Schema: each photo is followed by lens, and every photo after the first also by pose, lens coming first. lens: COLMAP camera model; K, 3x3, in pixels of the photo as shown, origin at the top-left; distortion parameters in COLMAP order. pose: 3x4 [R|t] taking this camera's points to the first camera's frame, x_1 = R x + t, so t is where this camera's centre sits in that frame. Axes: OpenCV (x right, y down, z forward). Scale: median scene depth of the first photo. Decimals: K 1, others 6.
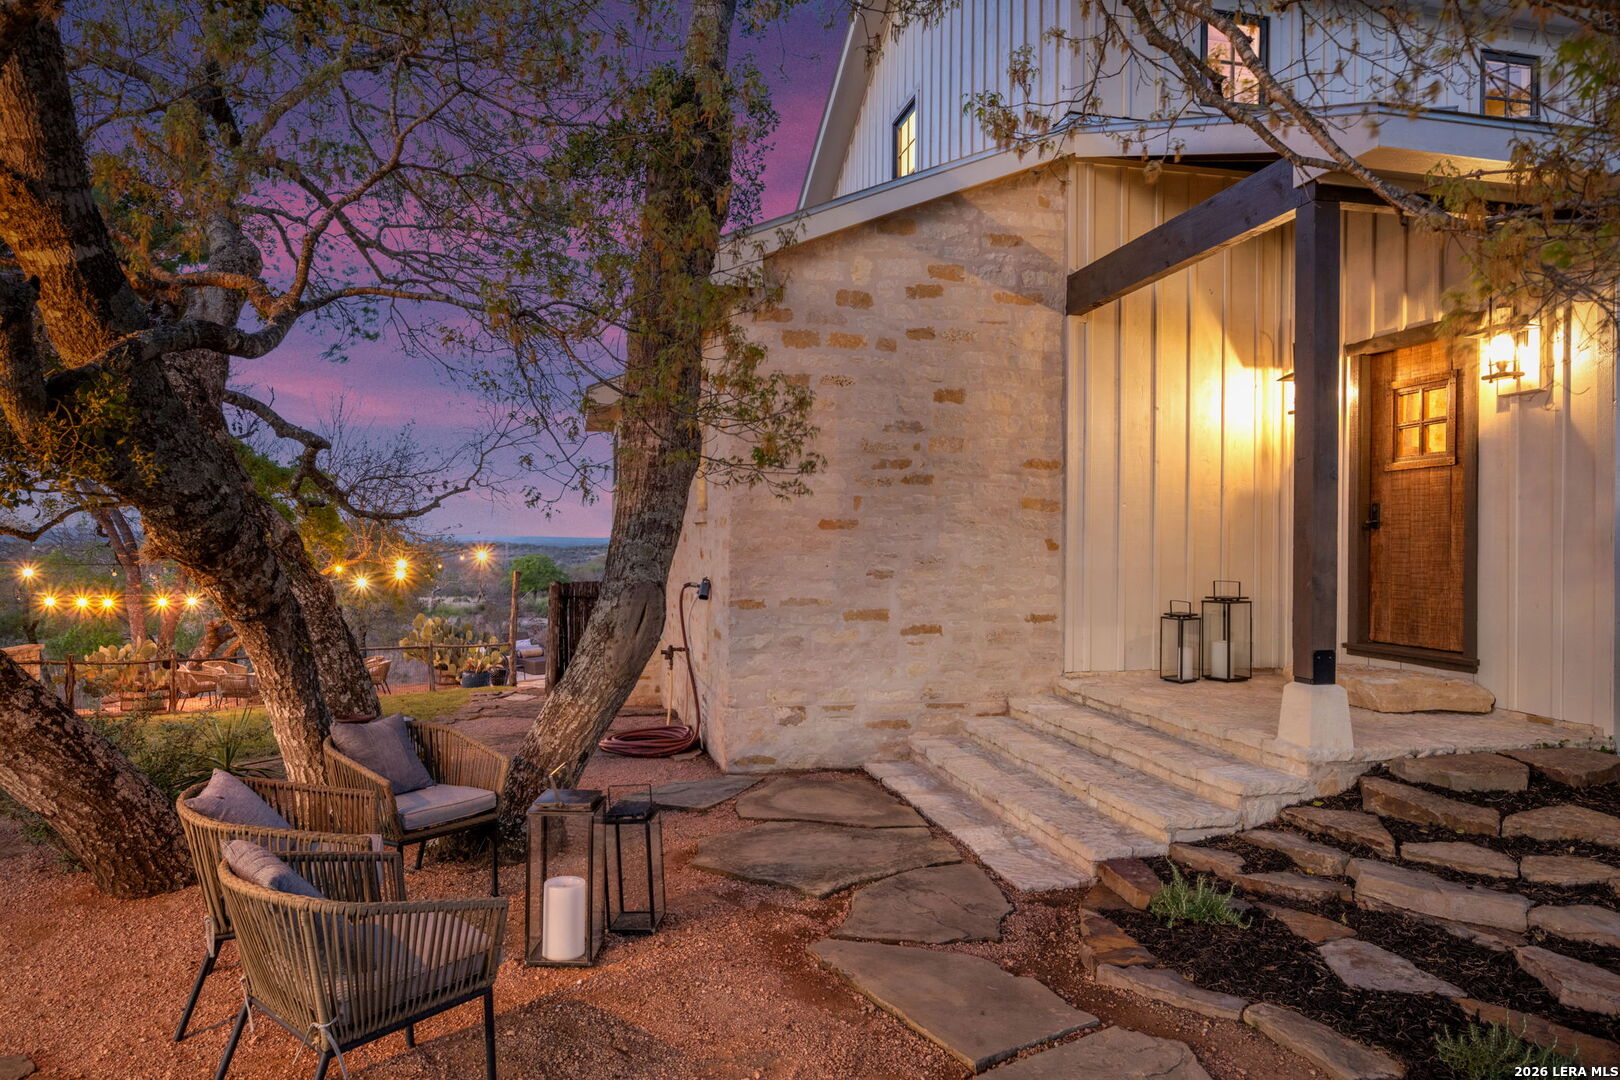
lens RADIAL K [[871.4, 0, 810.0], [0, 871.4, 540.0], [0, 0, 1]] dist [0.000646, 0.000199]
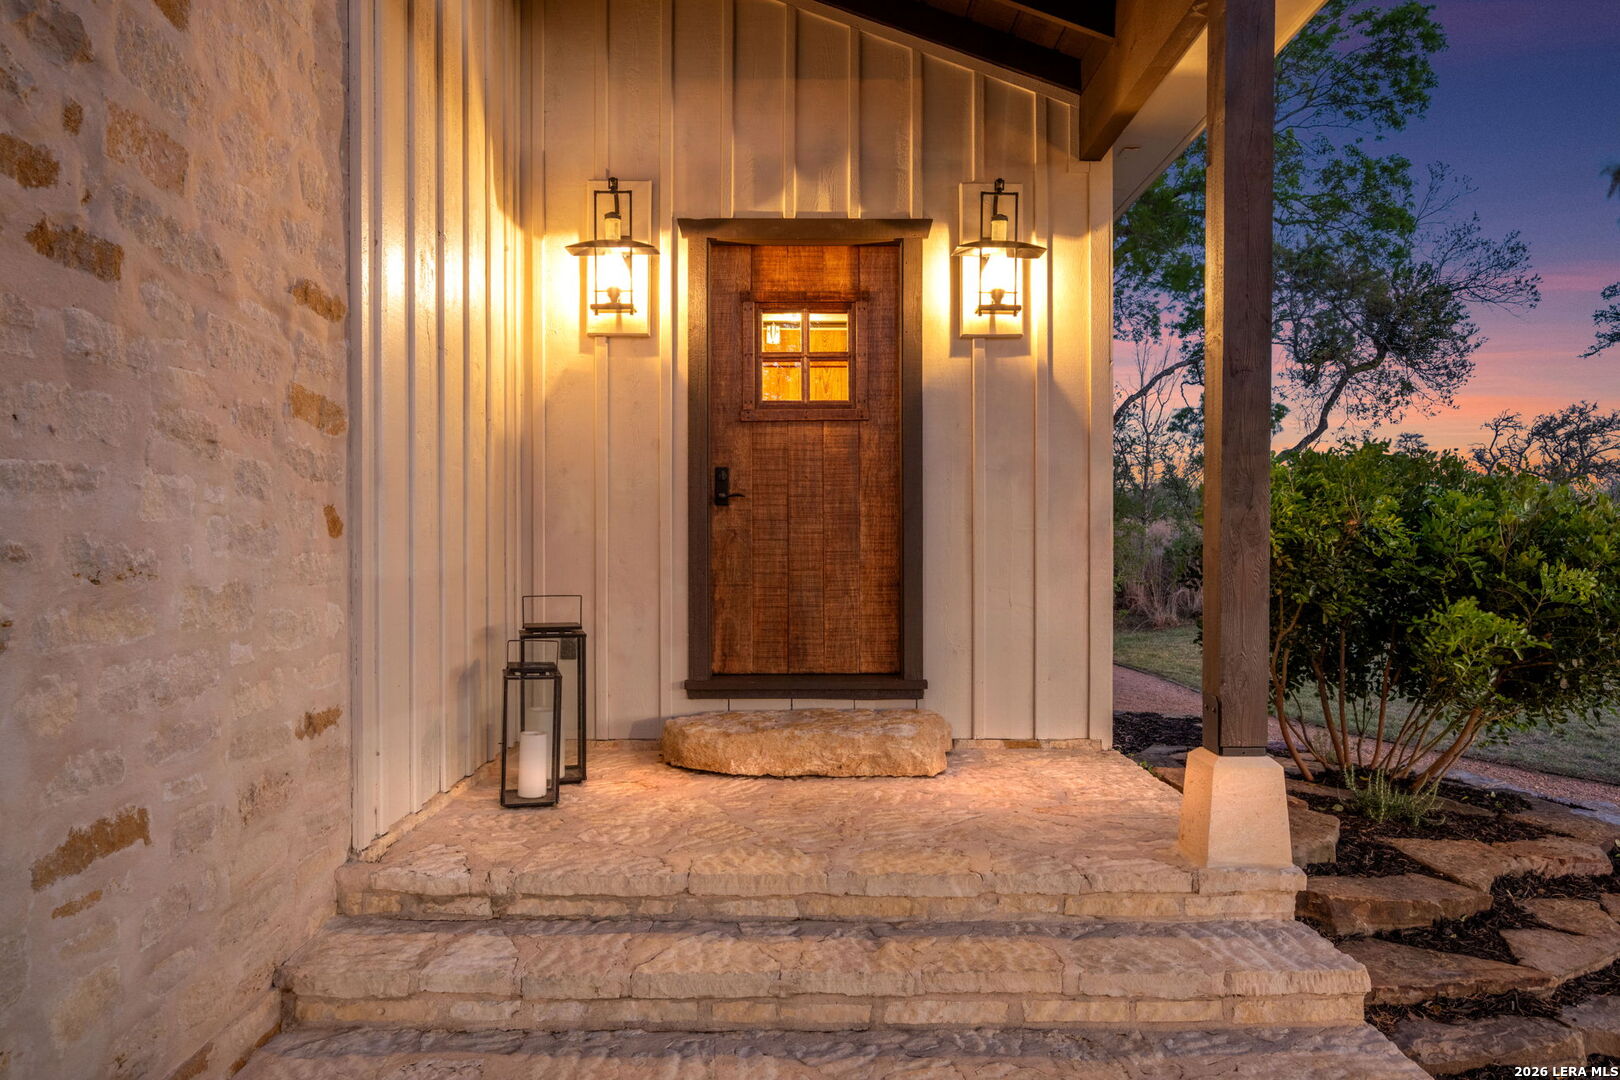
lens RADIAL K [[1061.4, 0, 810.0], [0, 1061.4, 540.0], [0, 0, 1]] dist [0.001593, 0.003324]
pose [[0.233299, 0.001569, 0.972404, -0.125430], [-0.002758, 0.999996, -0.000951, 0.014182], [-0.972401, -0.002460, 0.233302, 0.727036]]
